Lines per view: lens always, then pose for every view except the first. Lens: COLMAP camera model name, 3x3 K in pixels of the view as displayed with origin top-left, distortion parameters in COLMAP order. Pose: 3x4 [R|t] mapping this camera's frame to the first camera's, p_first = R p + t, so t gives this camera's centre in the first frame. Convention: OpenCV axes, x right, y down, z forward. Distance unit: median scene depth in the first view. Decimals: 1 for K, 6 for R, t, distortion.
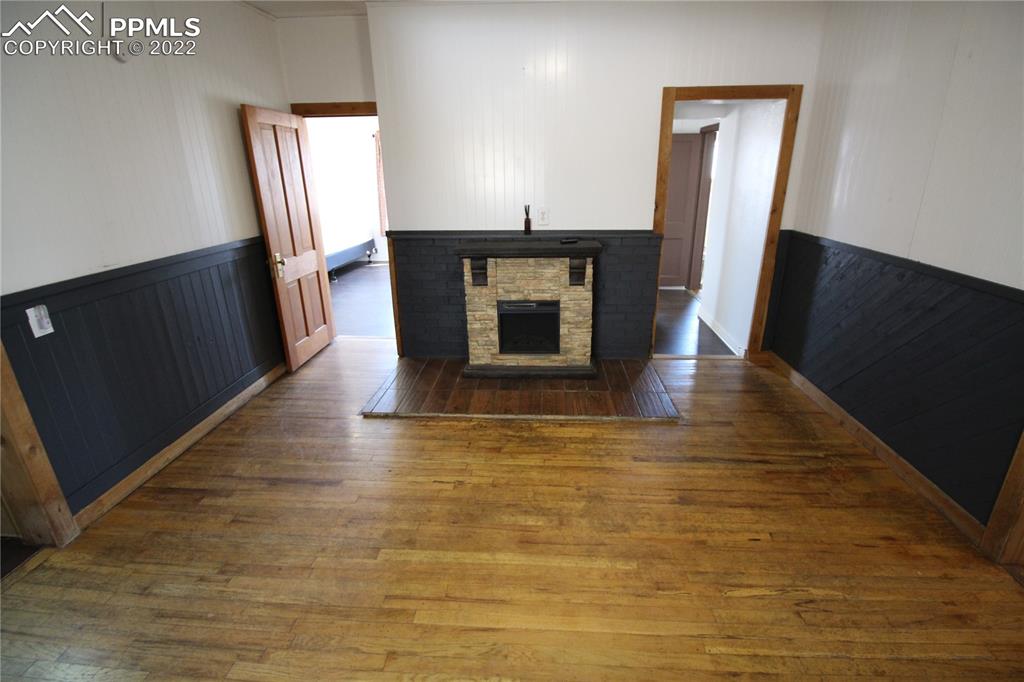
lens RADIAL K [[473.7, 0, 518.1], [0, 473.7, 331.3], [0, 0, 1]] dist [0.002385, -0.014550]
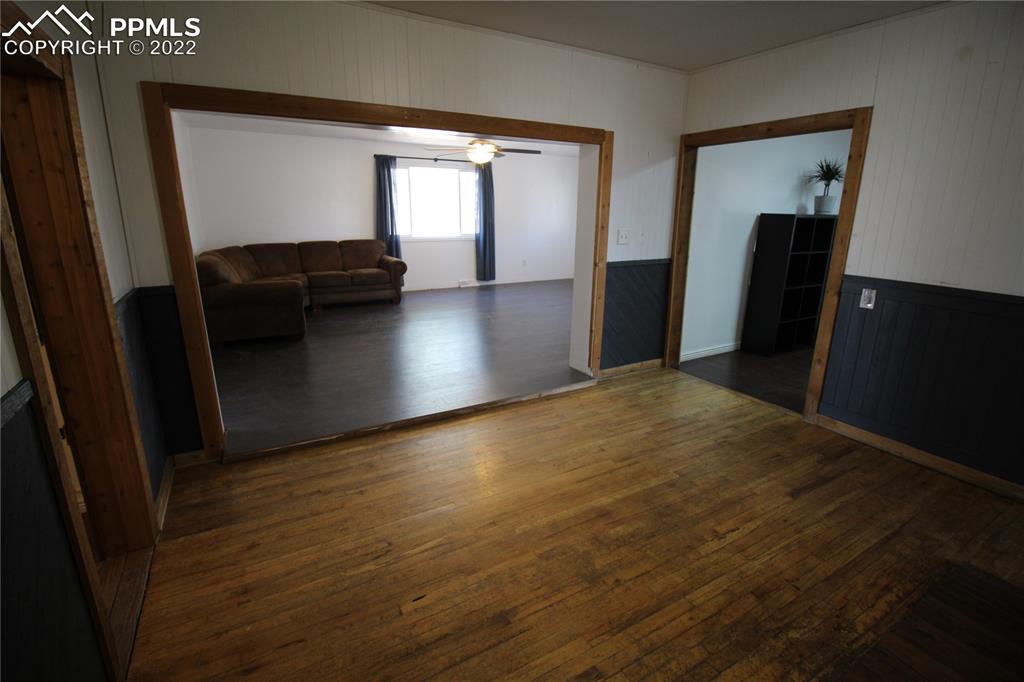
lens RADIAL K [[473.7, 0, 518.1], [0, 473.7, 331.3], [0, 0, 1]] dist [0.002385, -0.014550]
pose [[-0.831252, 0.135681, -0.539084, 0.722820], [-0.187133, 0.844858, 0.501194, -0.453245], [0.523452, 0.517499, -0.676899, 1.375376]]
